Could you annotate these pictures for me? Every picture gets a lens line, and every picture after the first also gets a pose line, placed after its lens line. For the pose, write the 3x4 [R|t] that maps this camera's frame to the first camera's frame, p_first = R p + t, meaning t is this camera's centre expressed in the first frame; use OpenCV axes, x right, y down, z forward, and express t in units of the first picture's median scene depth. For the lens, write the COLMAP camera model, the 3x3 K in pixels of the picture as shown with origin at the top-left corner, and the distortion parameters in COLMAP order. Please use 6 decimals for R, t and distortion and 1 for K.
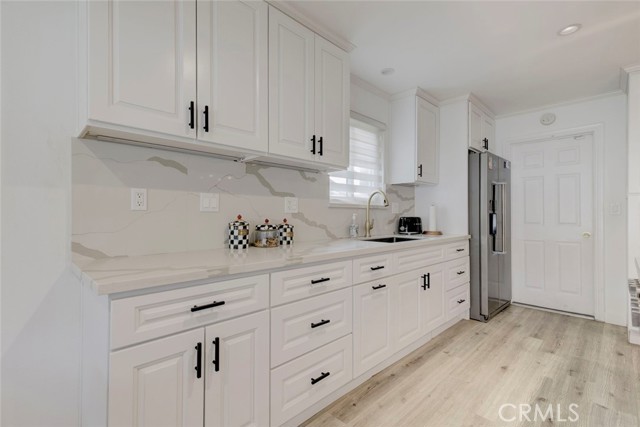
lens RADIAL K [[281.7, 0, 333.3], [0, 281.7, 216.8], [0, 0, 1]] dist [0.014481, 0.000055]
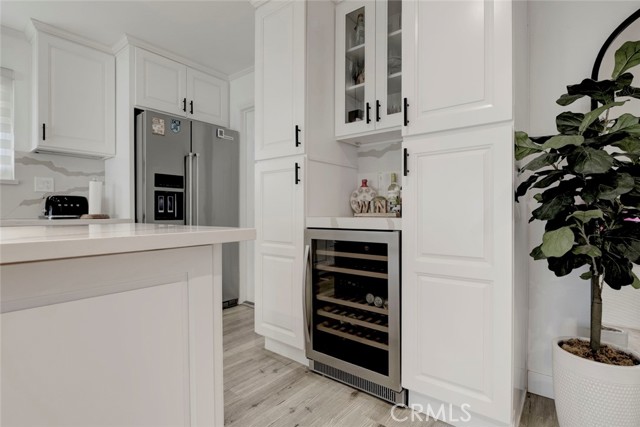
lens RADIAL K [[290.8, 0, 359.8], [0, 290.8, 215.1], [0, 0, 1]] dist [-0.024891, 0.000234]
pose [[0.989880, -0.002784, 0.141881, 1.223721], [0.002556, 0.999995, 0.001790, 0.067632], [-0.141885, -0.001409, 0.989882, 0.163911]]
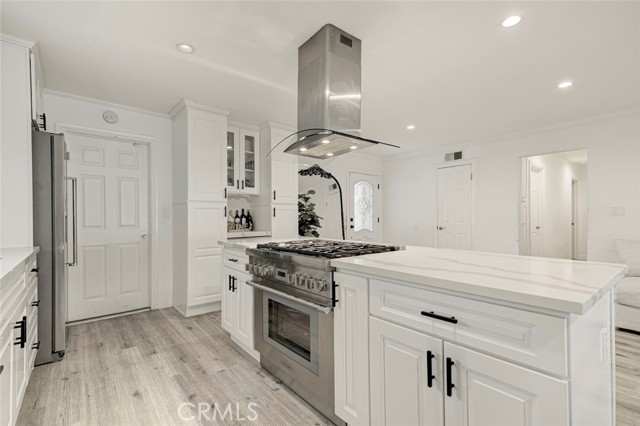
lens RADIAL K [[290.8, 0, 293.1], [0, 290.8, 219.6], [0, 0, 1]] dist [0.017027, -0.000180]
pose [[0.152484, -0.009744, 0.988258, -0.182996], [0.010248, 0.999913, 0.008278, -0.001568], [-0.988253, 0.008865, 0.152570, 0.346063]]
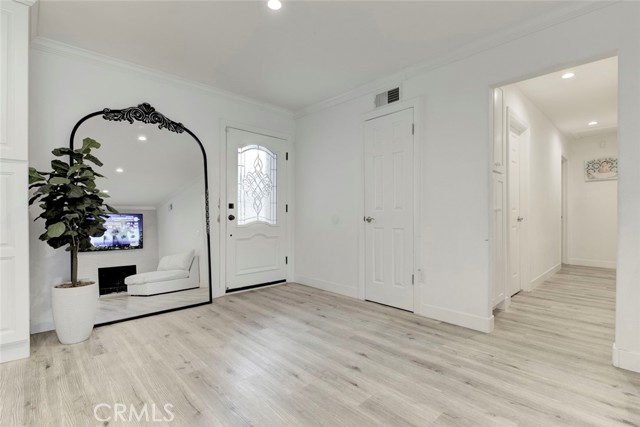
lens RADIAL K [[310.0, 0, 289.8], [0, 310.0, 217.2], [0, 0, 1]] dist [0.001123, 0.000204]
pose [[0.089913, -0.009486, 0.995904, 0.754652], [0.006460, 0.999939, 0.008942, 0.068438], [-0.995929, 0.005629, 0.089969, -0.200421]]
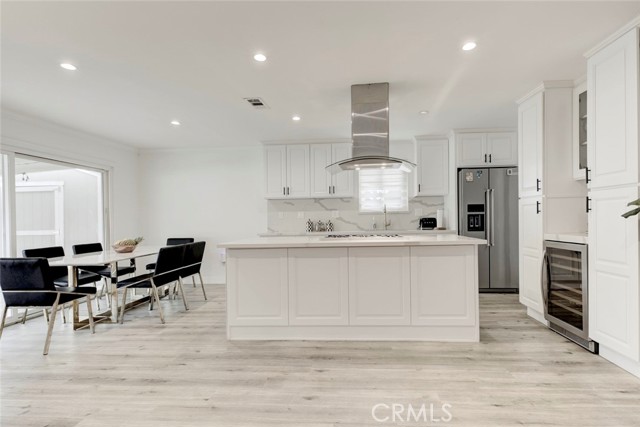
lens RADIAL K [[337.0, 0, 337.9], [0, 337.0, 214.2], [0, 0, 1]] dist [-0.000568, -0.001789]
pose [[0.635494, -0.023146, -0.771759, 1.717506], [0.015778, 0.999731, -0.016990, 0.004740], [0.771945, -0.001380, 0.635688, -0.622681]]
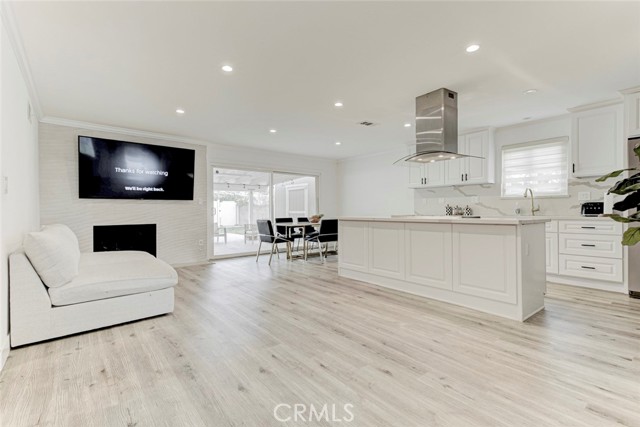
lens RADIAL K [[292.8, 0, 283.5], [0, 292.8, 210.4], [0, 0, 1]] dist [0.018248, -0.000032]
pose [[-0.203315, -0.000665, -0.979113, 2.345168], [-0.000910, 0.999999, -0.000490, 0.047129], [0.979113, 0.000792, -0.203315, -0.082542]]
